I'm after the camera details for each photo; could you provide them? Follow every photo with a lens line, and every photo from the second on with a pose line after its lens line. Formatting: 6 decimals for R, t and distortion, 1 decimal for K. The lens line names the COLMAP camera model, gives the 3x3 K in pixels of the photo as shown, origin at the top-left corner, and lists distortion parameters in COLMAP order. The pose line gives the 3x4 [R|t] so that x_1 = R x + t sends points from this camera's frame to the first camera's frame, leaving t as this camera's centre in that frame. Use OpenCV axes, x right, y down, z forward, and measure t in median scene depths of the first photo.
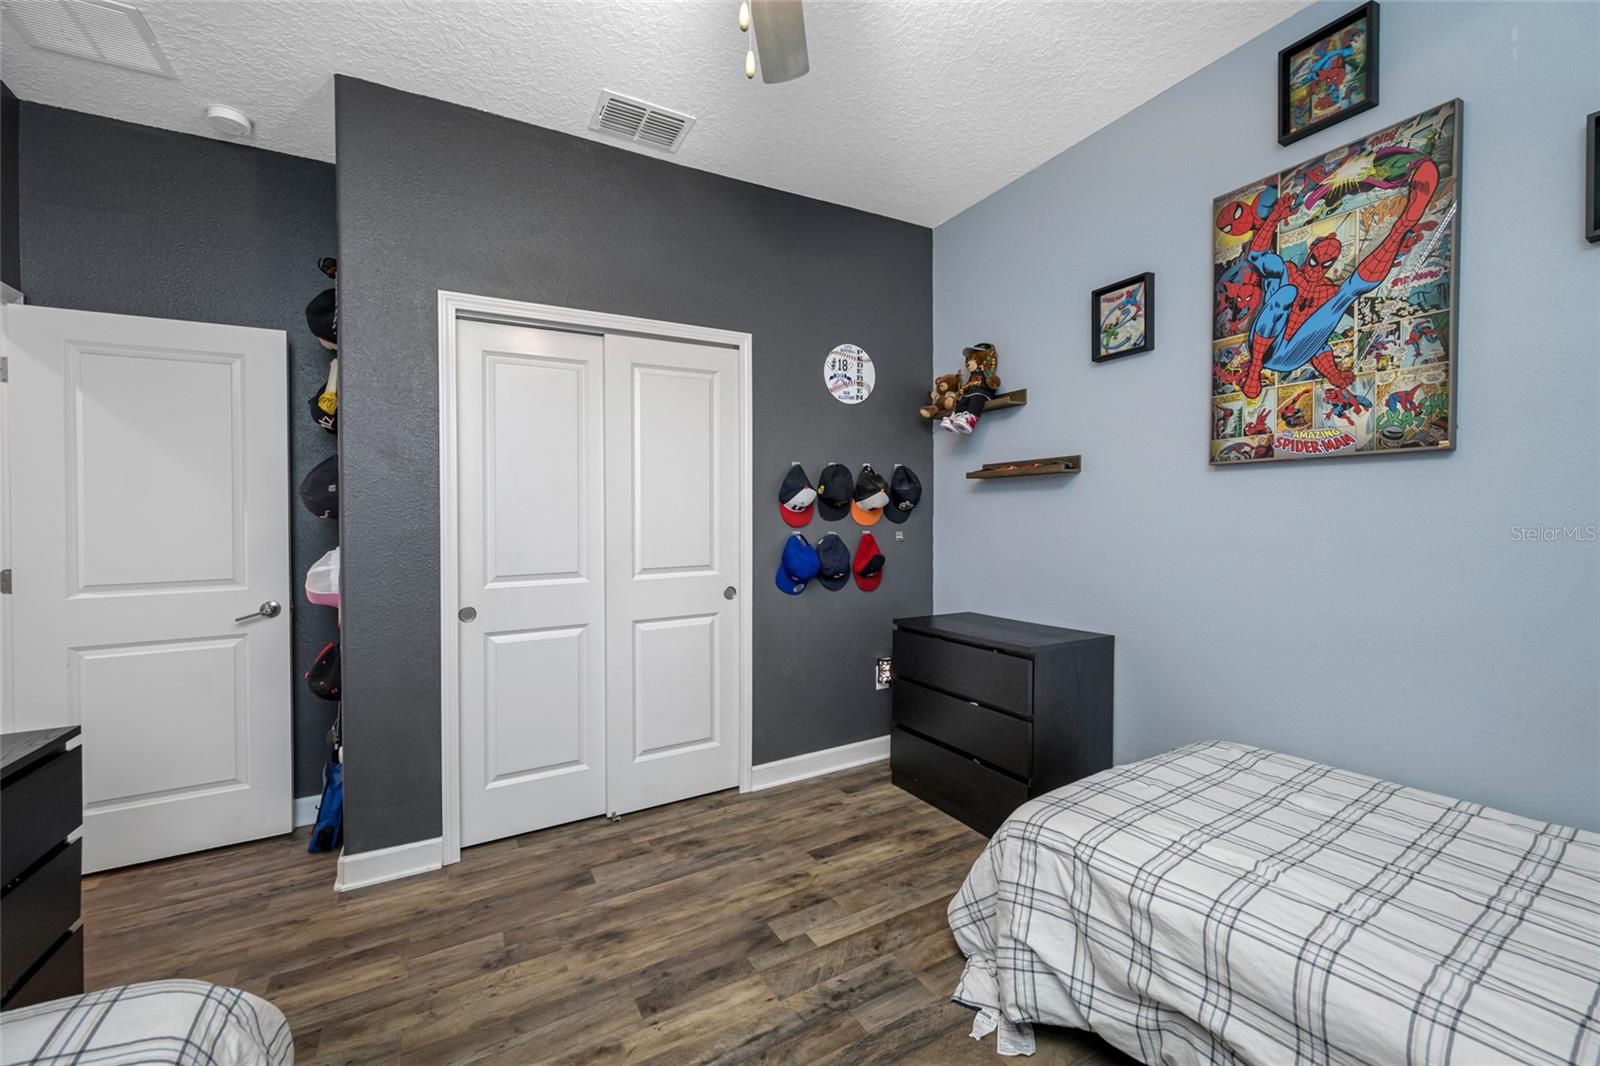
lens RADIAL K [[633.5, 0, 794.9], [0, 633.5, 524.0], [0, 0, 1]] dist [-0.002114, -0.001157]
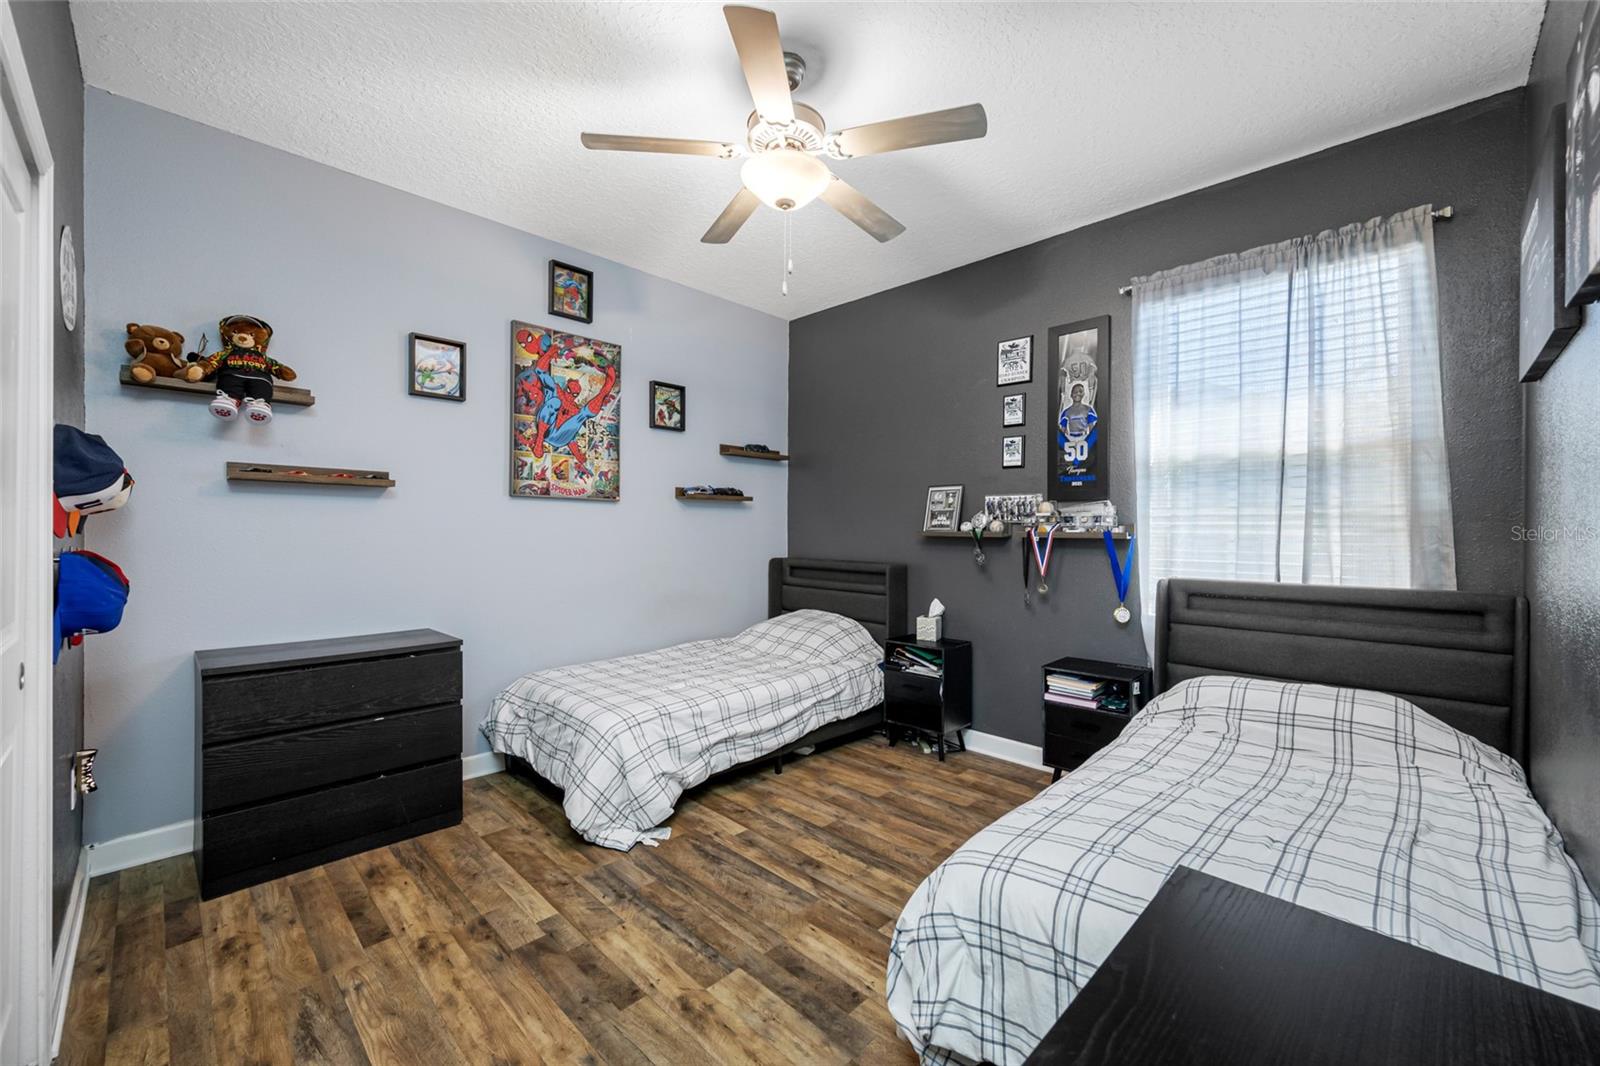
lens RADIAL K [[633.5, 0, 799.1], [0, 633.5, 534.2], [0, 0, 1]] dist [-0.002114, -0.001157]
pose [[-0.271687, 0.004310, 0.962376, -1.092536], [0.005384, 0.999981, -0.002958, 0.007318], [-0.962371, 0.004378, -0.271705, 0.846428]]
